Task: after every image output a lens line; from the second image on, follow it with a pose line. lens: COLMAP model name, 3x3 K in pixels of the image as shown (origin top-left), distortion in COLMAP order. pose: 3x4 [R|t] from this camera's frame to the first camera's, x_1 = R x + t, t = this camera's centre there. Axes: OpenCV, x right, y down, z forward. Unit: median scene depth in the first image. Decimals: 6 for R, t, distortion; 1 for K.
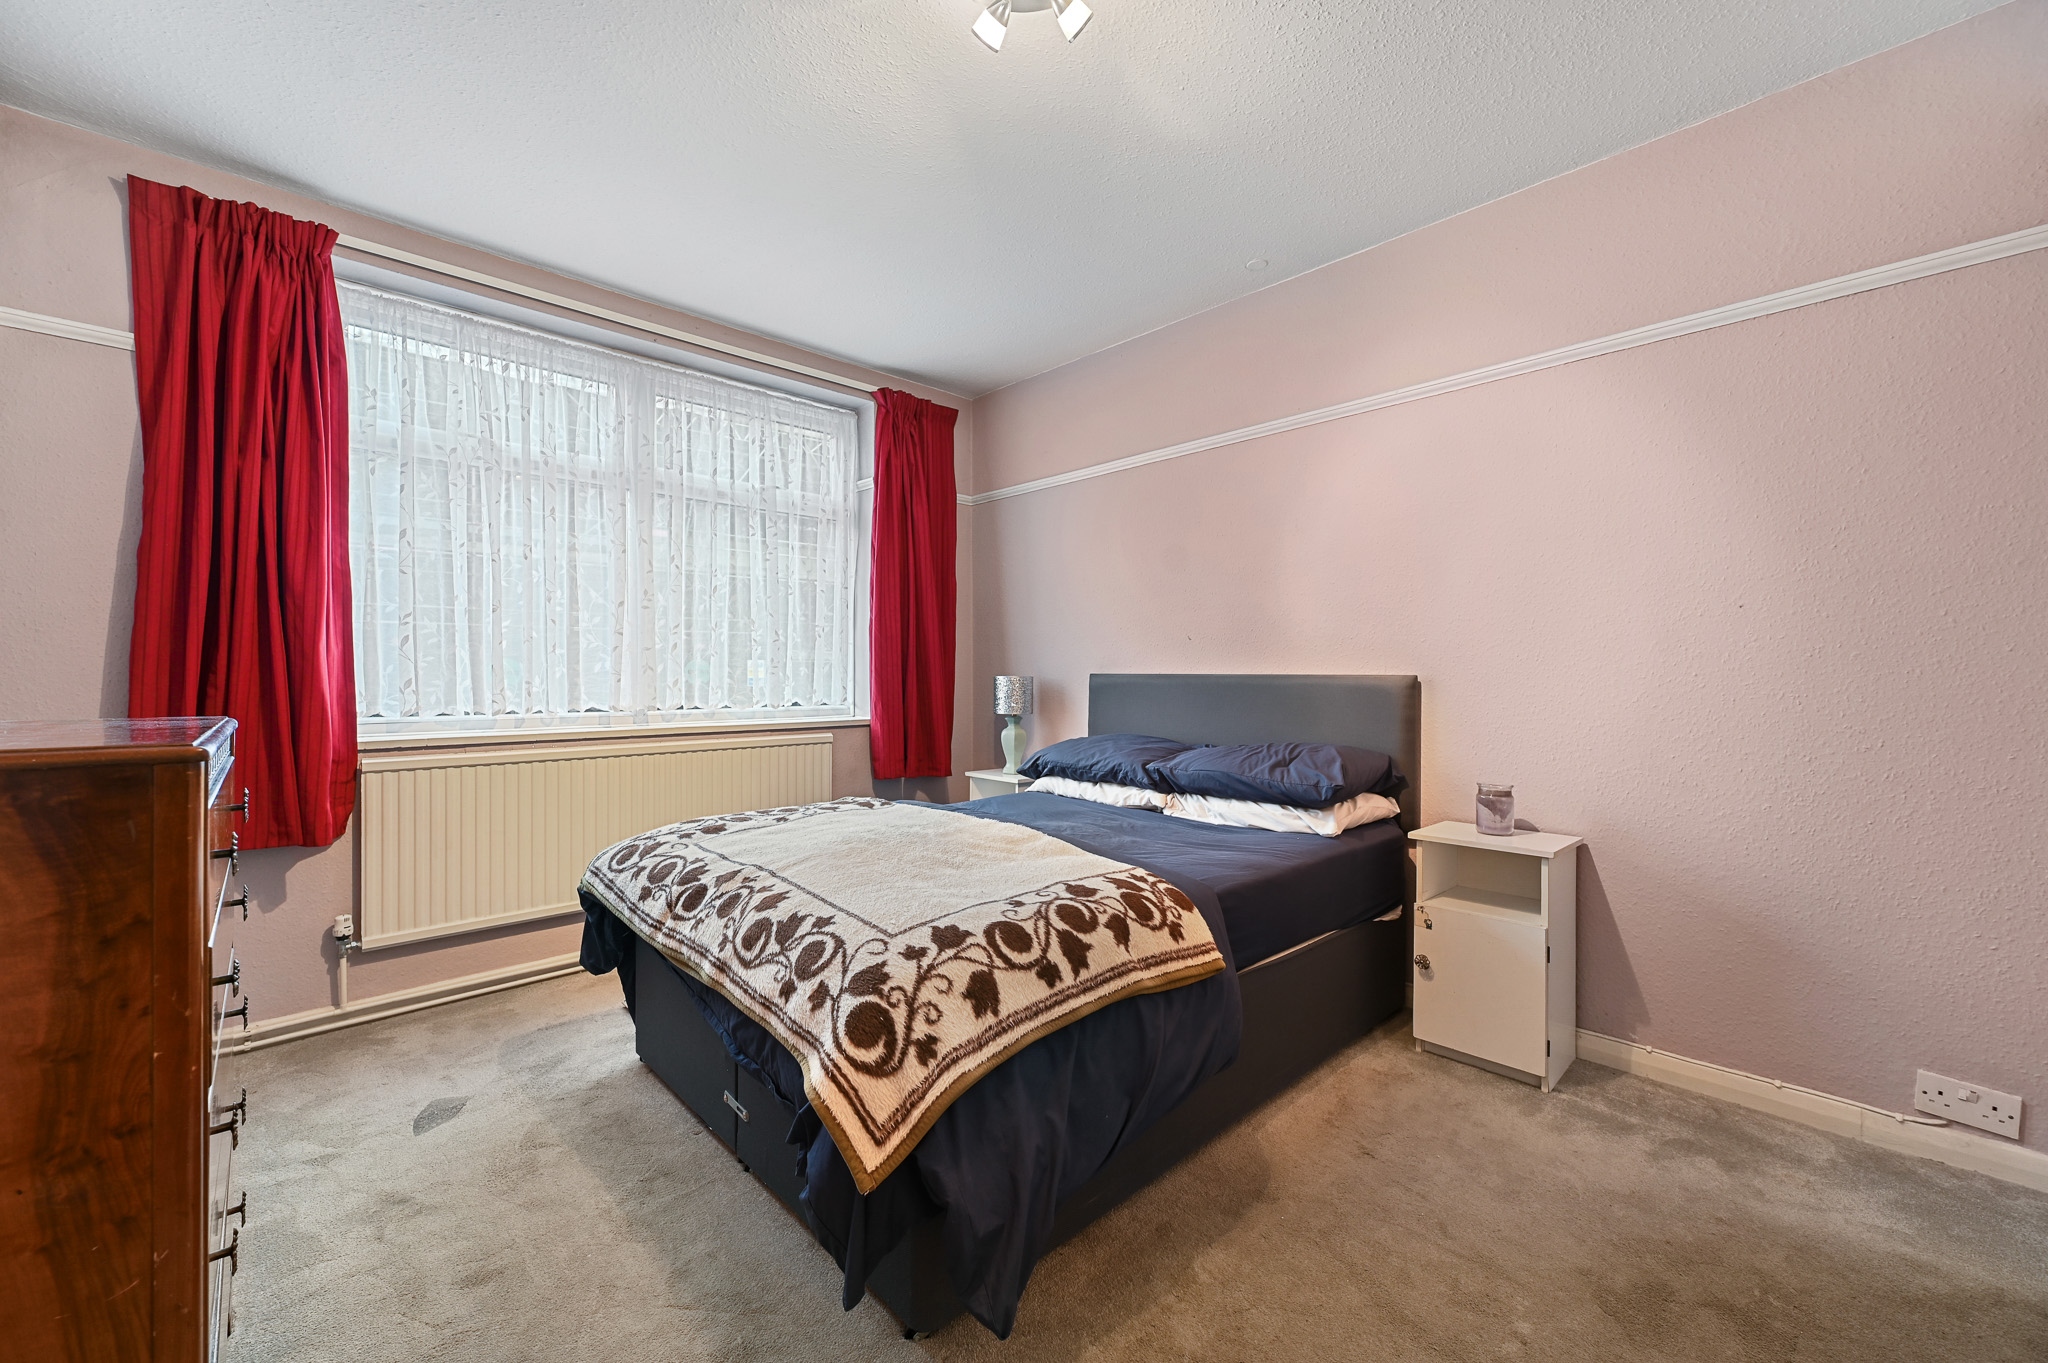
lens RADIAL K [[807.6, 0, 1024.8], [0, 807.6, 677.6], [0, 0, 1]] dist [0.001405, 0.000021]
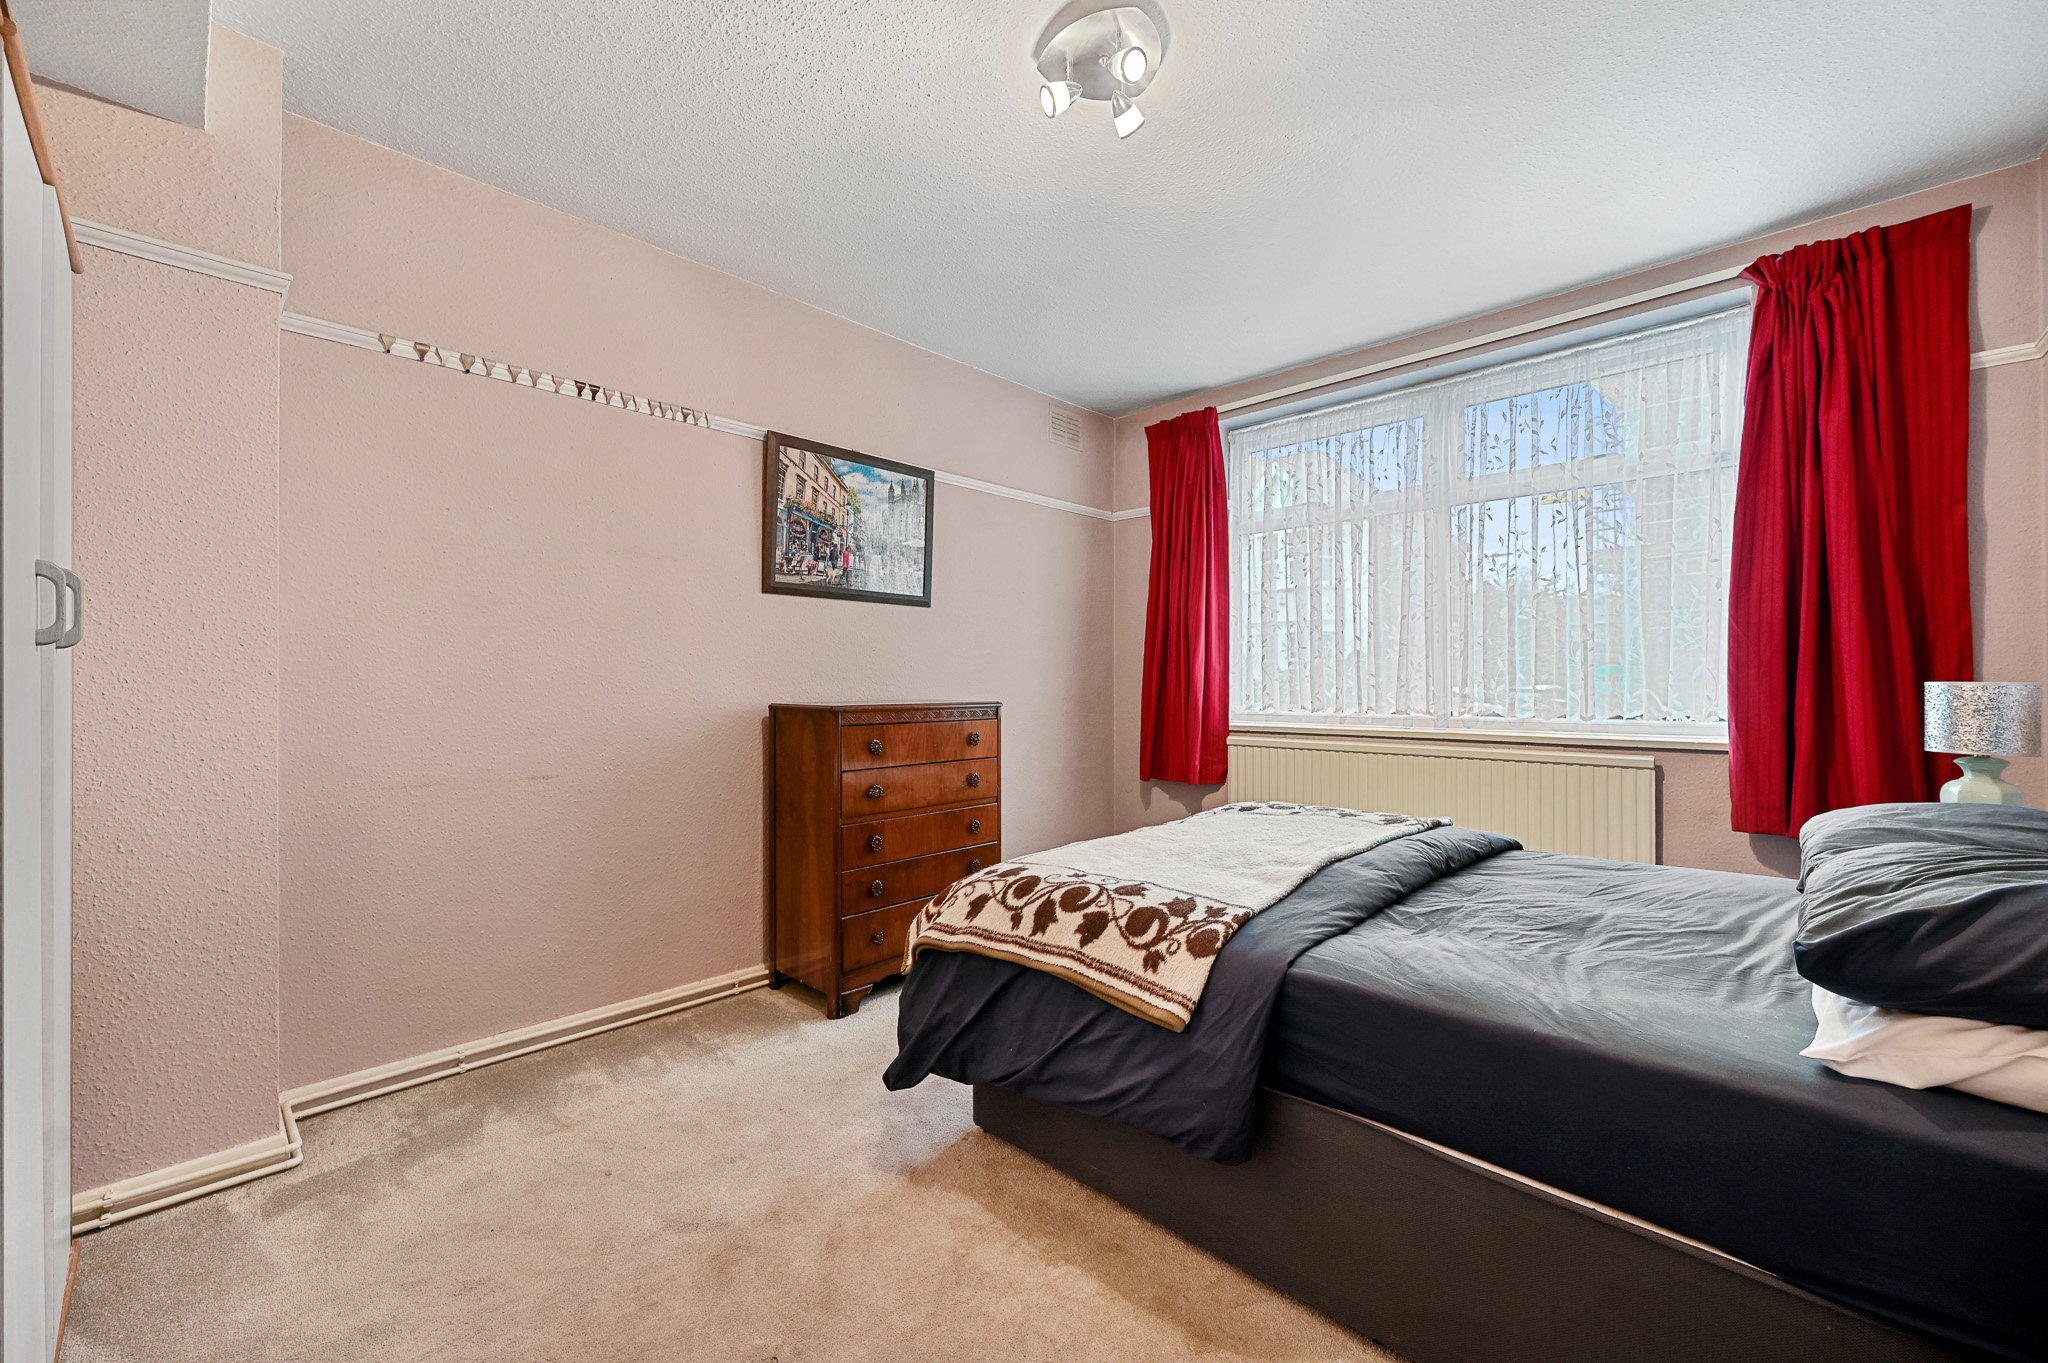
lens RADIAL K [[807.6, 0, 1023.5], [0, 807.6, 682.0], [0, 0, 1]] dist [0.001405, 0.000021]
pose [[0.057420, -0.001431, -0.998349, 1.075158], [0.000687, 0.999999, -0.001394, -0.004101], [0.998350, -0.000605, 0.057421, 0.779322]]
